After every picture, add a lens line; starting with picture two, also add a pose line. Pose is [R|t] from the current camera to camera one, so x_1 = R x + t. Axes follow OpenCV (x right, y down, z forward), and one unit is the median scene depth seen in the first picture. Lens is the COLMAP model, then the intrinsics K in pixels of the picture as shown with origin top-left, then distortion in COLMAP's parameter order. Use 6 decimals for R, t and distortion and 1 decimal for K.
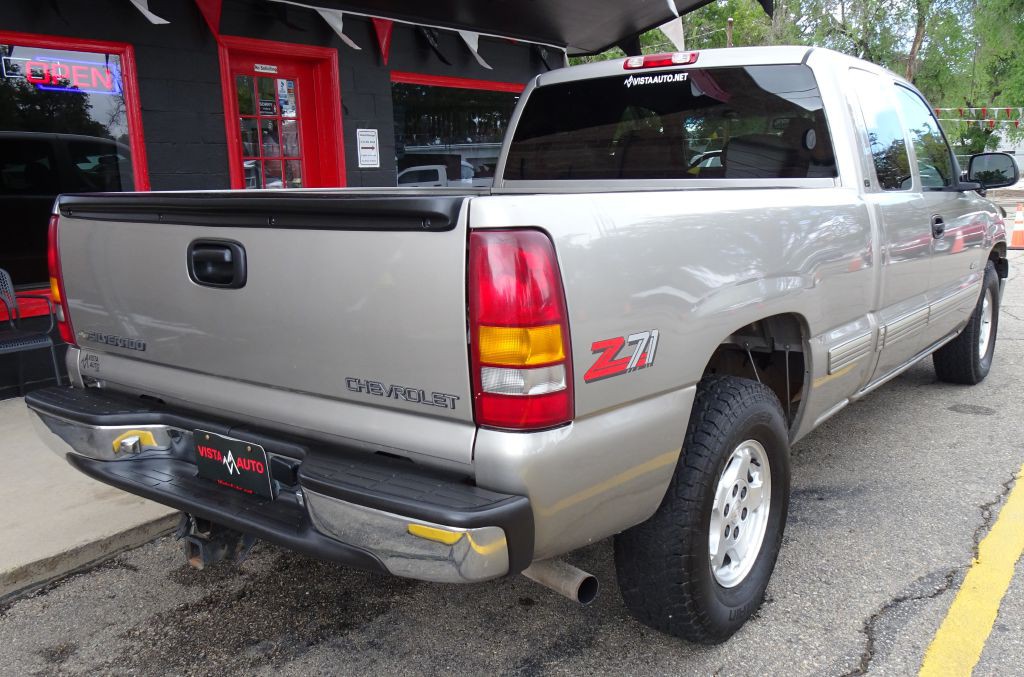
lens RADIAL K [[892.0, 0, 546.2], [0, 892.0, 361.4], [0, 0, 1]] dist [0.011961, 0.004520]
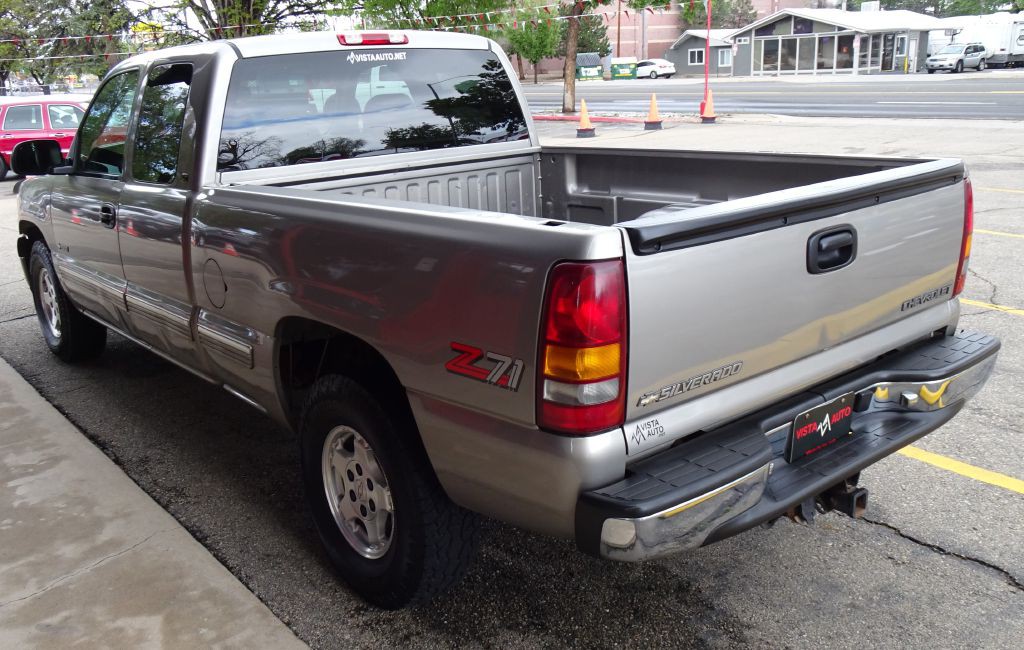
lens RADIAL K [[926.5, 0, 481.5], [0, 926.5, 324.3], [0, 0, 1]] dist [0.007974, 0.008212]
pose [[0.270228, -0.255142, 0.928375, -1.282781], [0.242231, 0.951248, 0.190921, -0.280994], [-0.931827, 0.173289, 0.318857, 0.855332]]
